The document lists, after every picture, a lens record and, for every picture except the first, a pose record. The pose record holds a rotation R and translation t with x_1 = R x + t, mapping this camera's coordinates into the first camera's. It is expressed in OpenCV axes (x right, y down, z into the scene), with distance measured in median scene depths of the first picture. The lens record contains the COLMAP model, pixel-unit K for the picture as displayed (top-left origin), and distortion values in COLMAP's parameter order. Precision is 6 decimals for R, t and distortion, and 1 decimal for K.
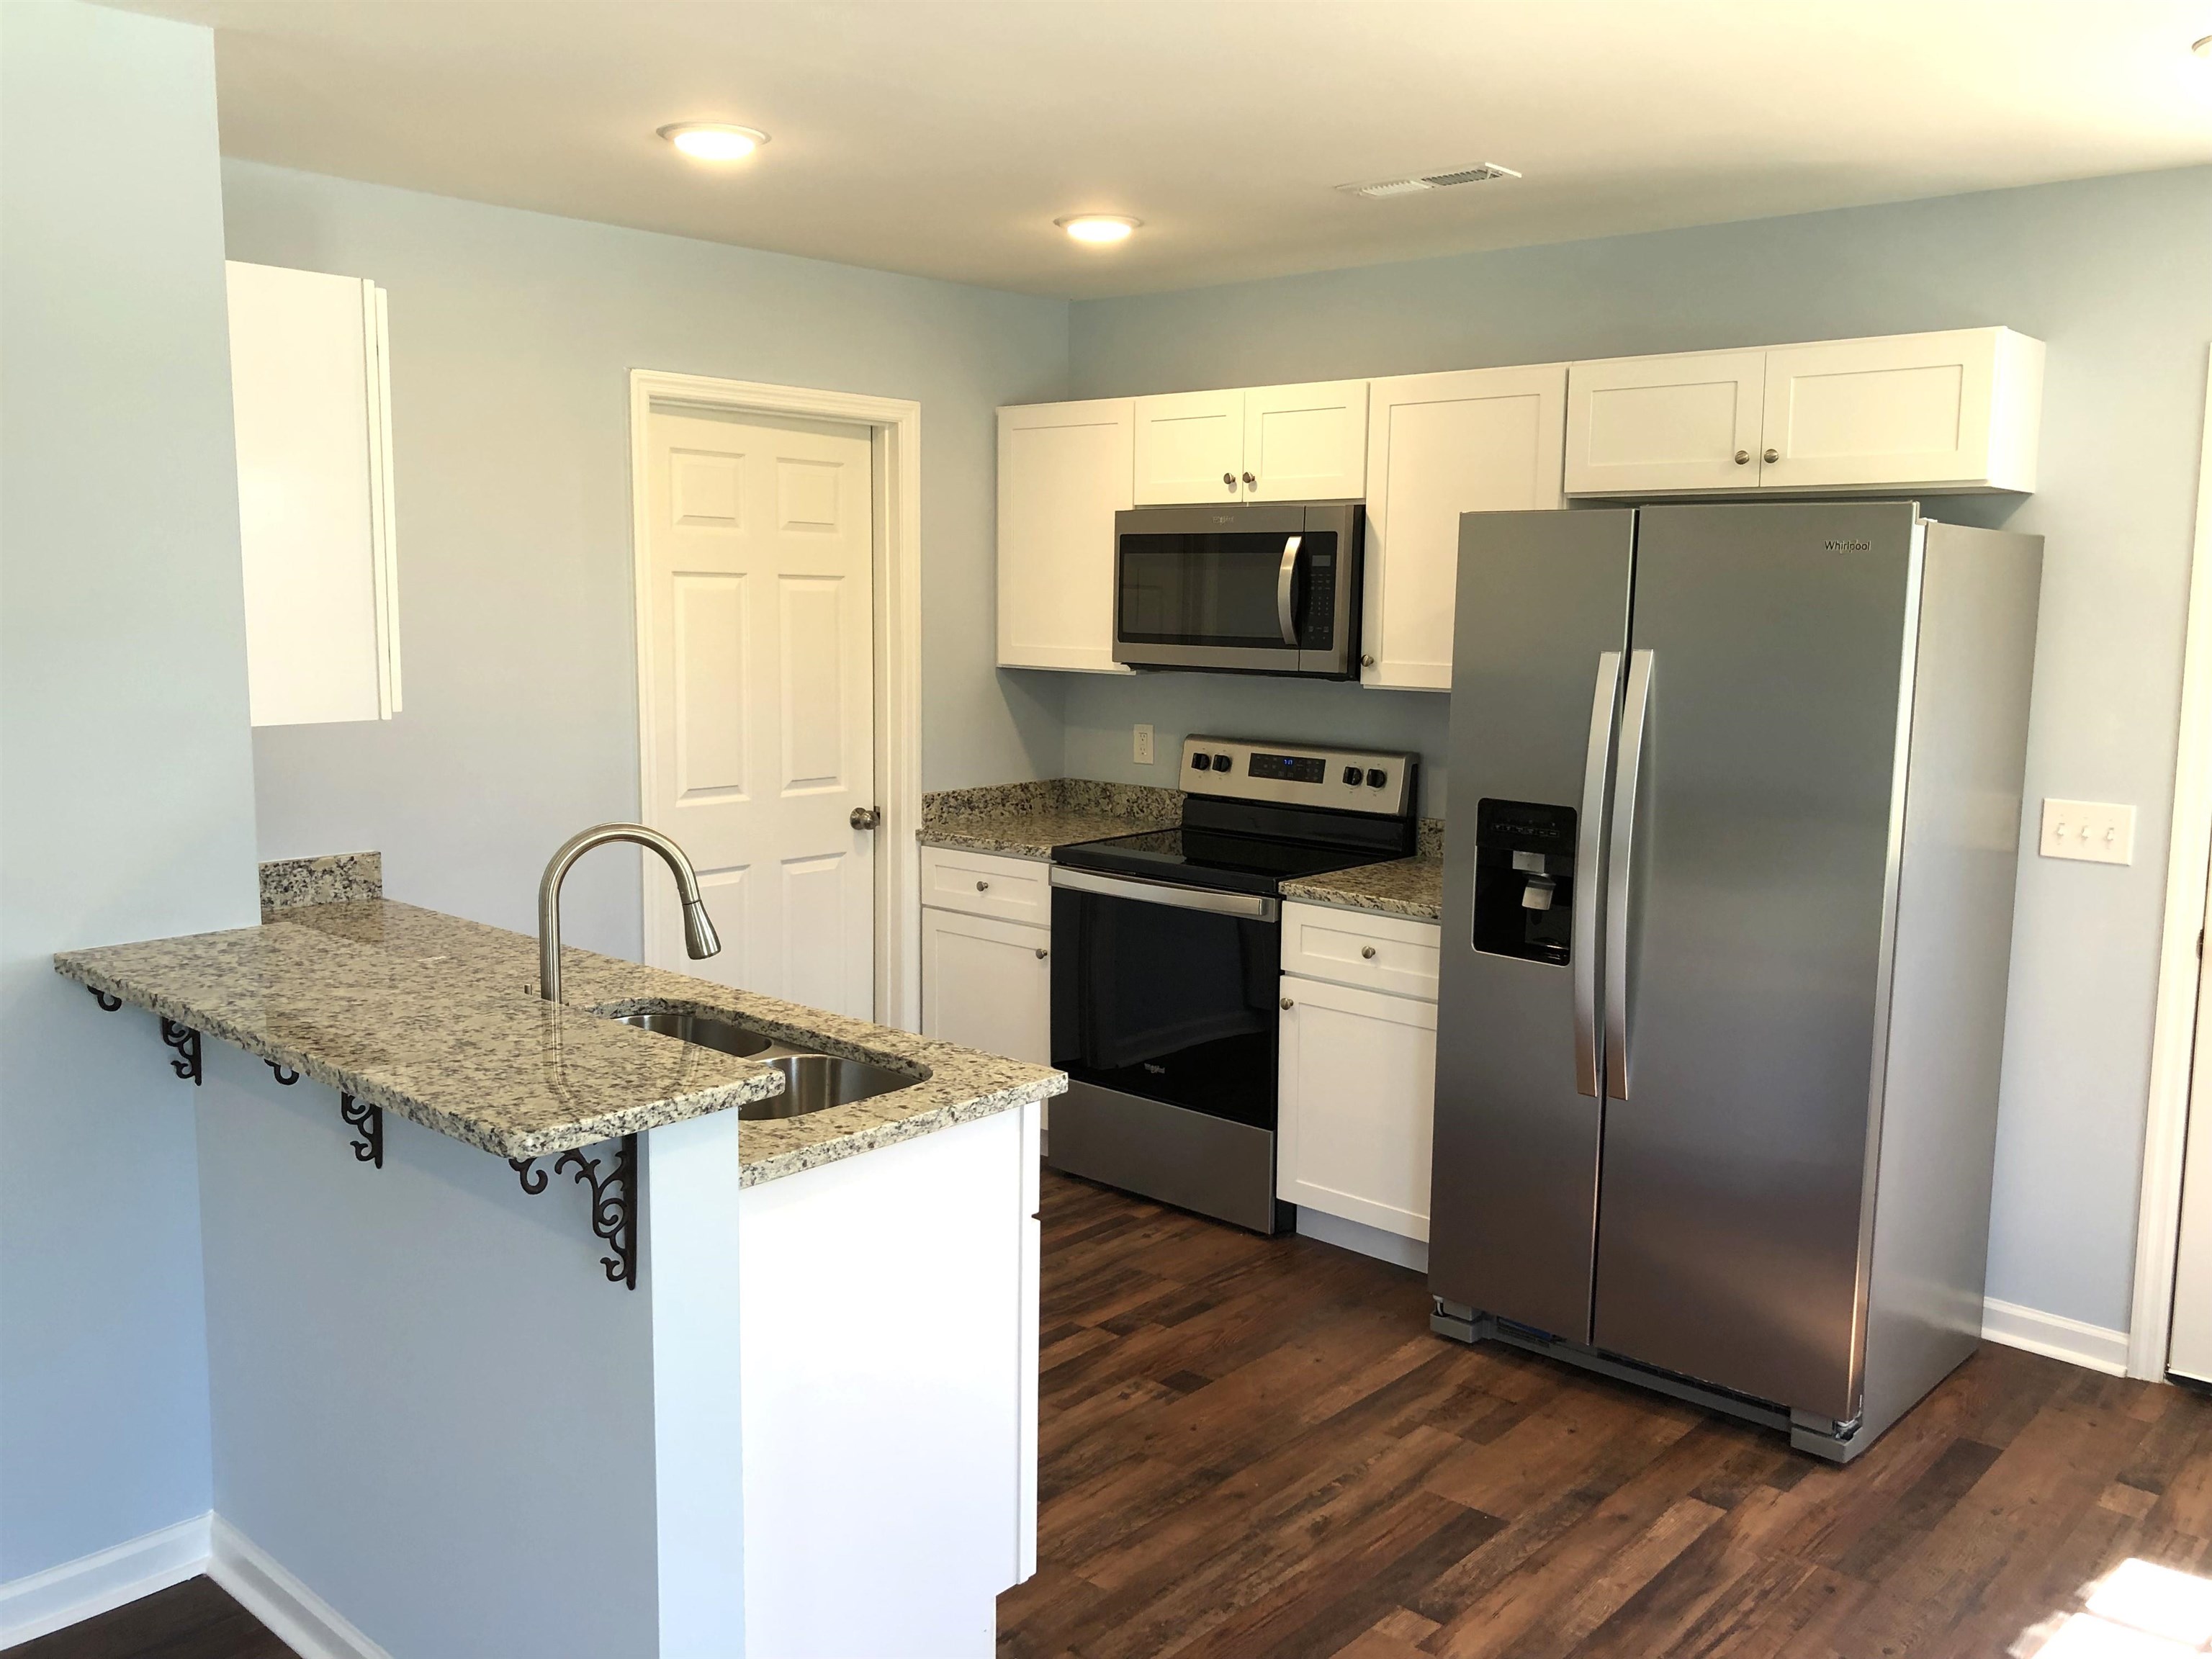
lens RADIAL K [[1804.0, 0, 1106.0], [0, 1804.0, 829.5], [0, 0, 1]] dist [0.003727, -0.001049]
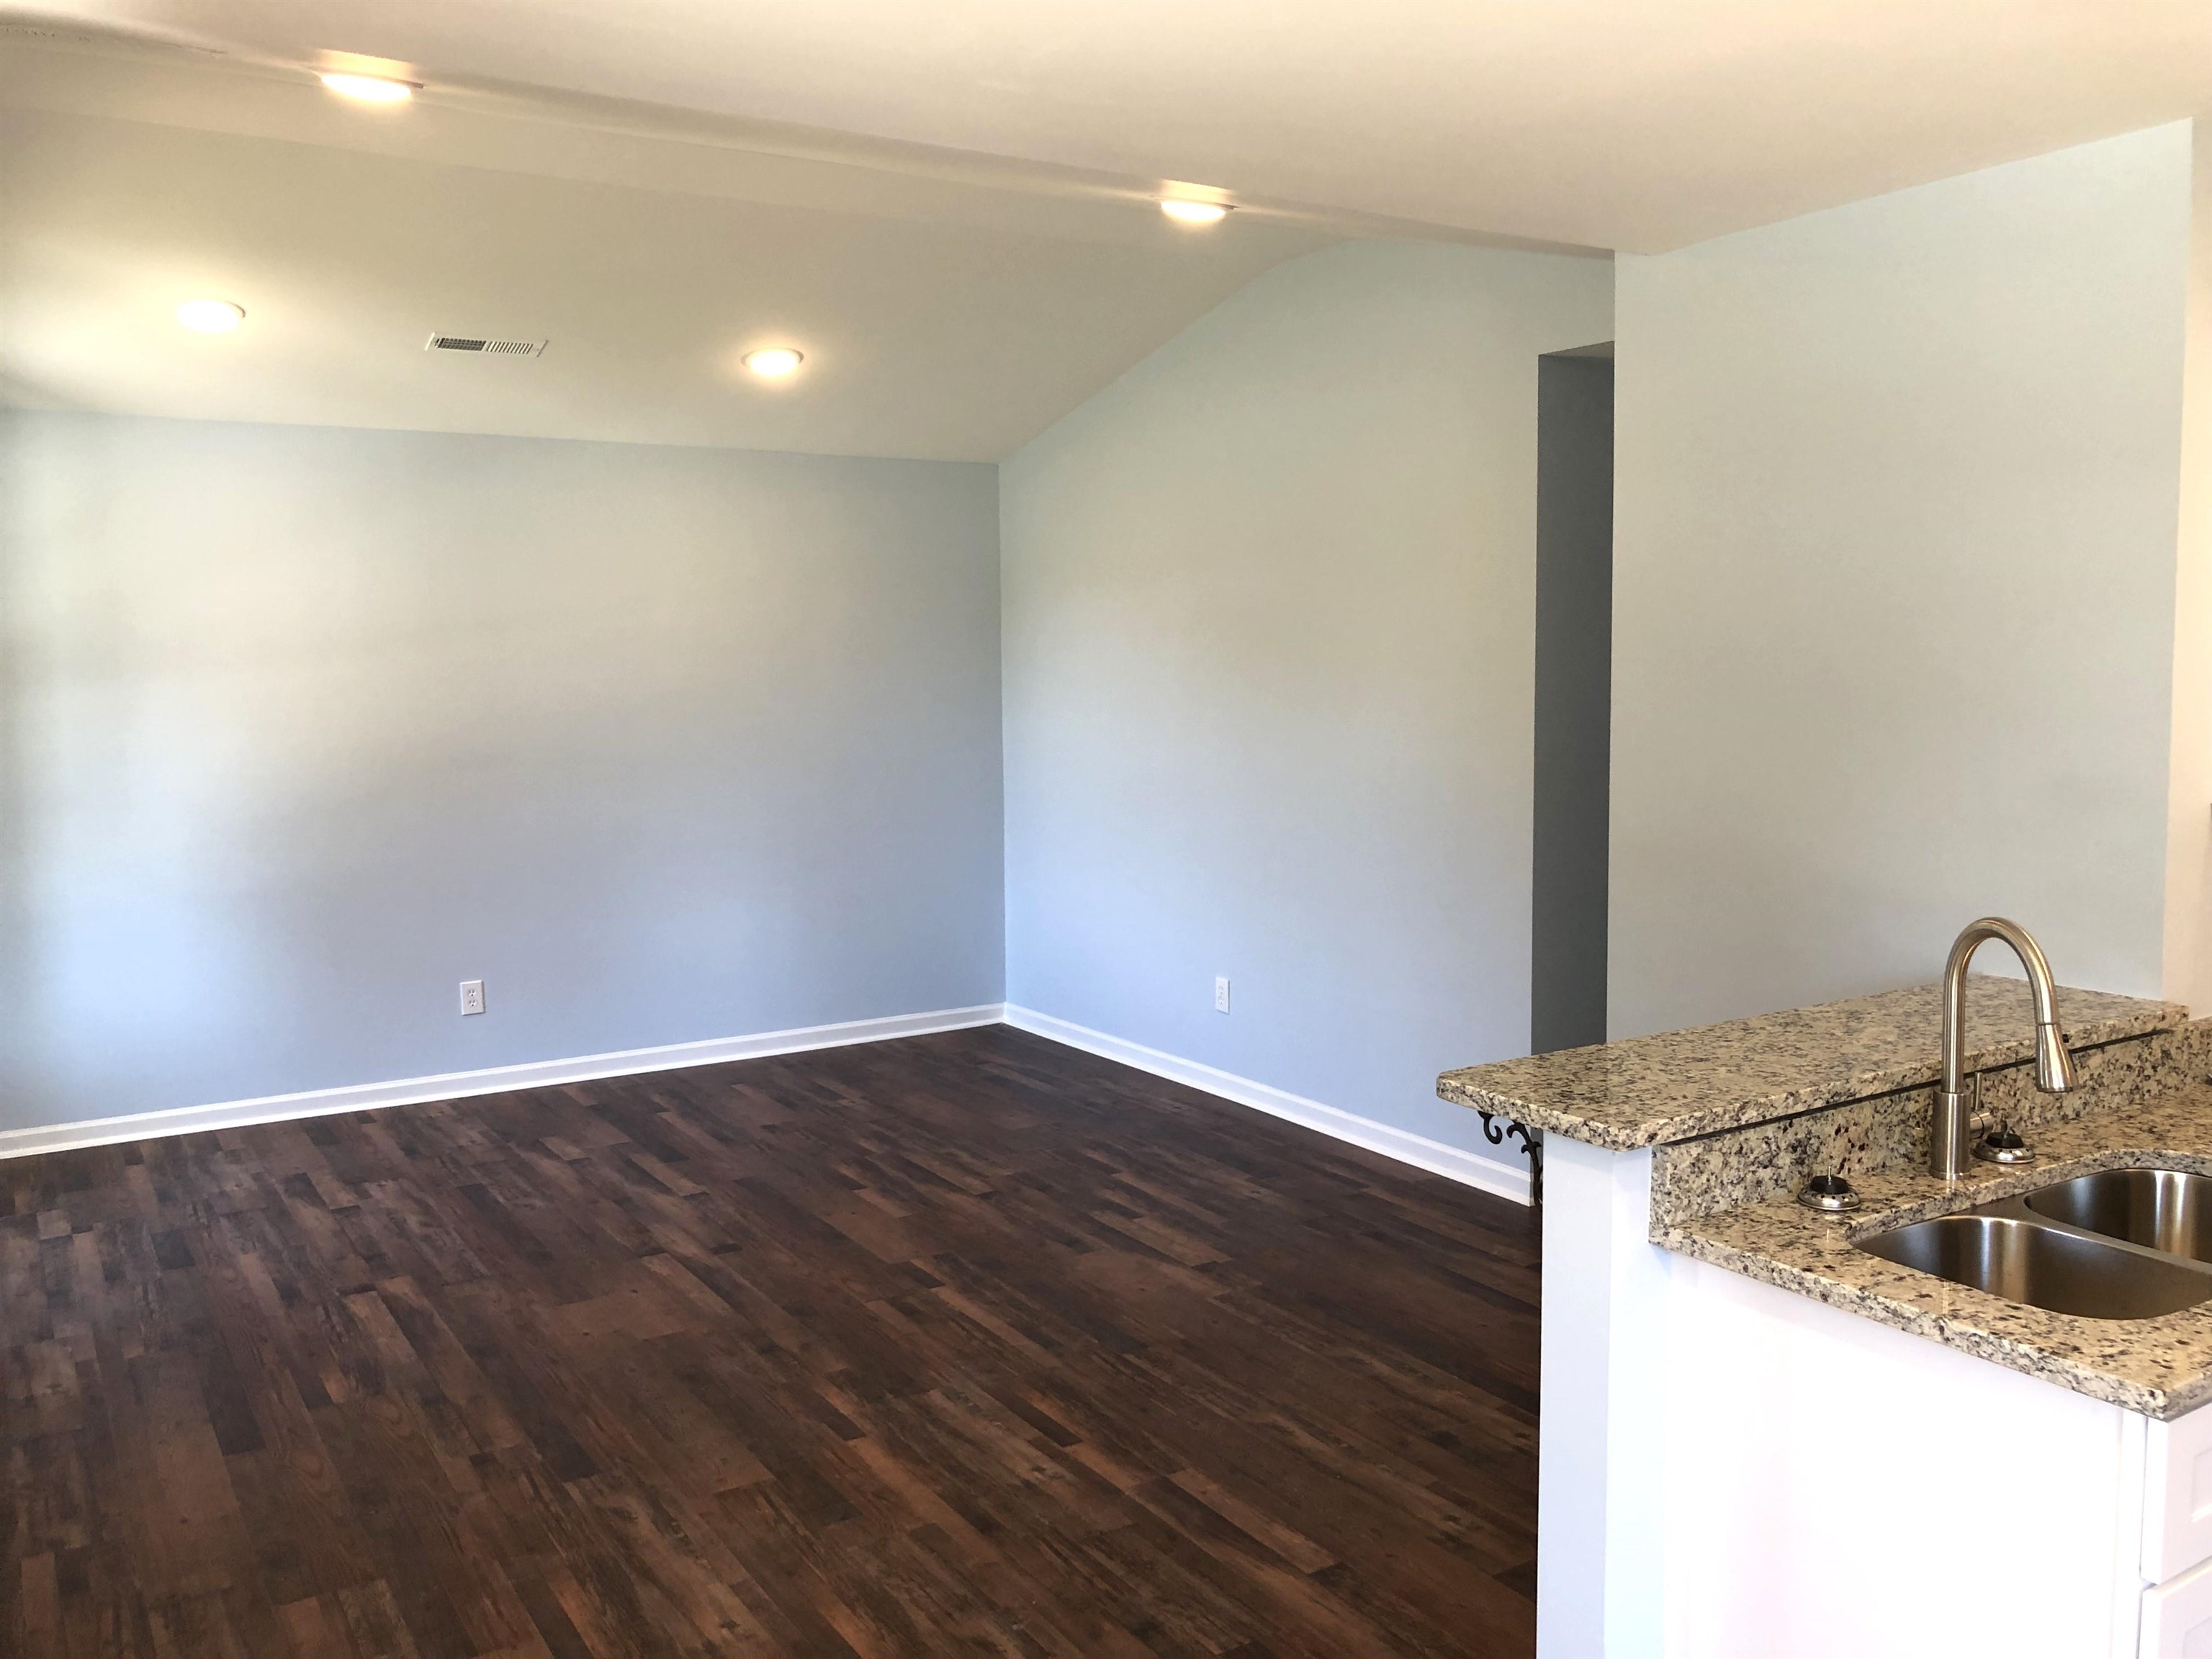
lens RADIAL K [[1804.5, 0, 1106.0], [0, 1804.5, 829.5], [0, 0, 1]] dist [0.005061, 0.005211]
pose [[-0.282077, 0.090603, -0.955104, 0.775839], [-0.120370, 0.984322, 0.128925, -0.119458], [0.951811, 0.151333, -0.266749, 0.847340]]
